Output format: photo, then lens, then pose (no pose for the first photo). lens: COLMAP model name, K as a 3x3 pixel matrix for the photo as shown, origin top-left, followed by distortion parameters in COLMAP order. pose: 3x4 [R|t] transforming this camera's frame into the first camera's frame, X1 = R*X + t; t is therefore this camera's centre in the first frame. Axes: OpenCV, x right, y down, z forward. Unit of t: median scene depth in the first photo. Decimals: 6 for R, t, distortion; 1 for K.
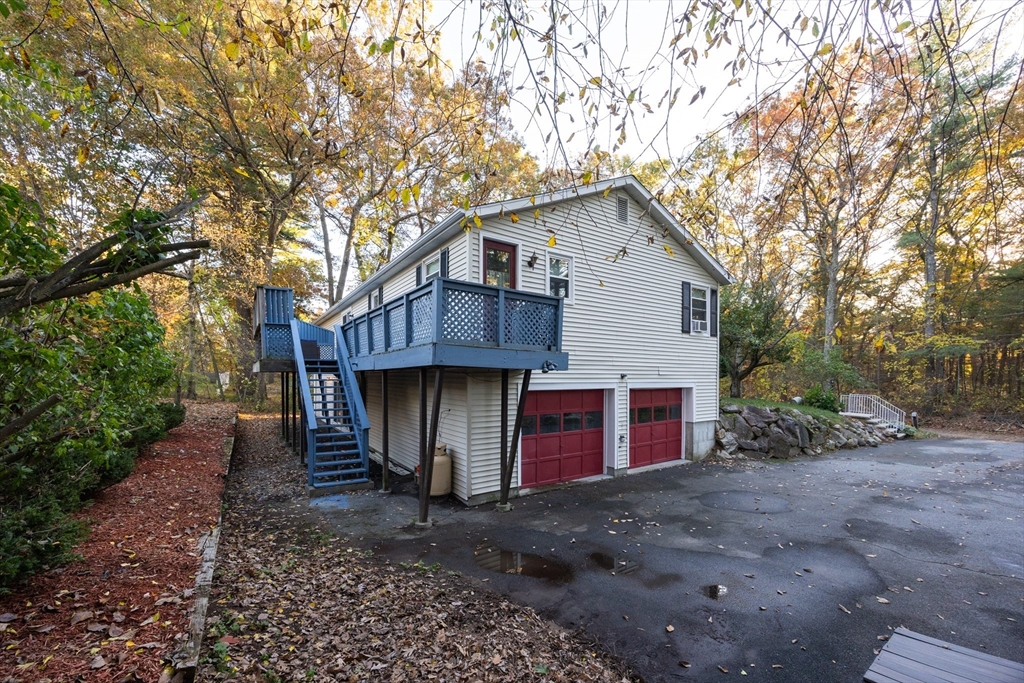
lens RADIAL K [[393.5, 0, 522.7], [0, 393.5, 380.3], [0, 0, 1]] dist [-0.005200, 0.000006]
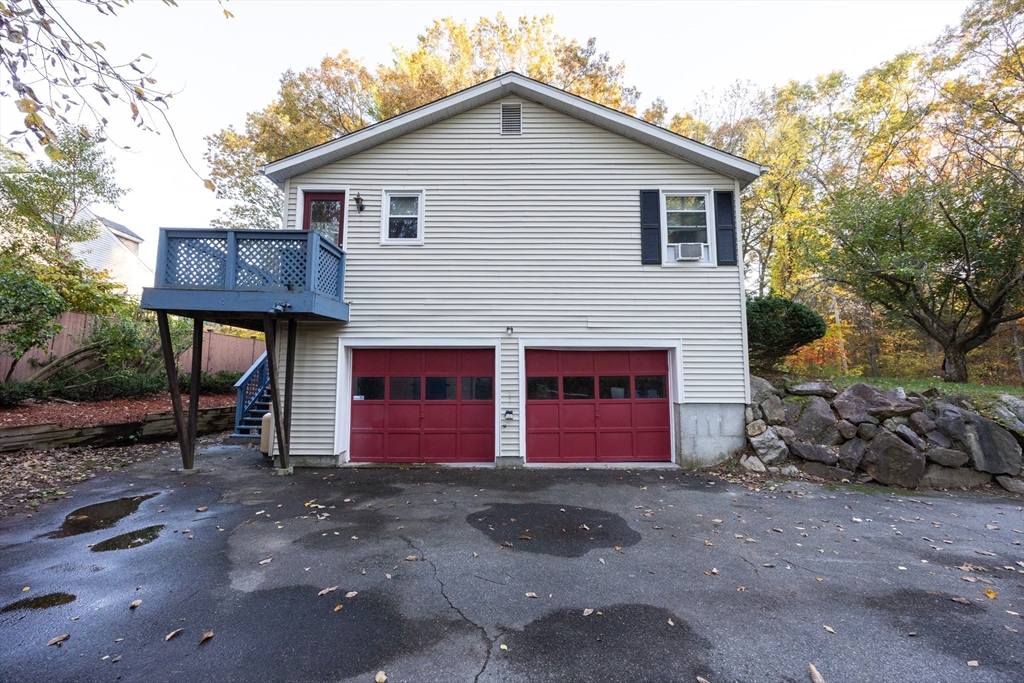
lens RADIAL K [[393.5, 0, 512.4], [0, 393.5, 340.7], [0, 0, 1]] dist [-0.005200, 0.000006]
pose [[0.831355, -0.052671, -0.553240, 0.581856], [-0.003185, 0.995031, -0.099517, 0.073144], [0.555732, 0.084495, 0.827056, 0.341116]]
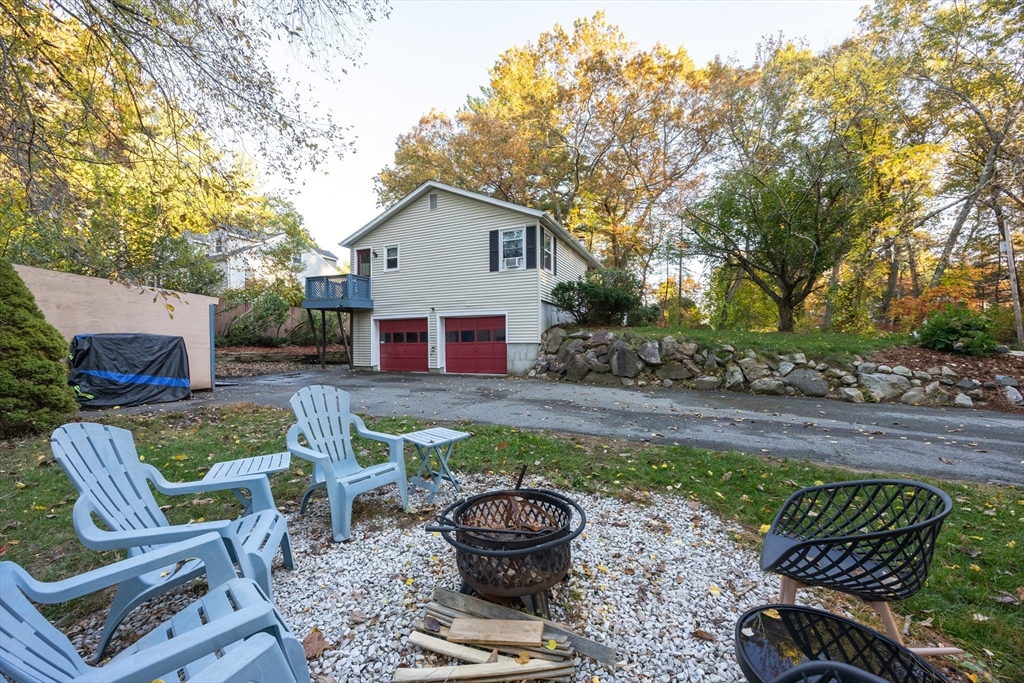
lens RADIAL K [[393.5, 0, 514.2], [0, 393.5, 341.2], [0, 0, 1]] dist [-0.005200, 0.000006]
pose [[0.529530, -0.010016, -0.848232, 1.518858], [0.002826, 0.999946, -0.010044, 0.116710], [0.848287, 0.002921, 0.529529, 0.392288]]
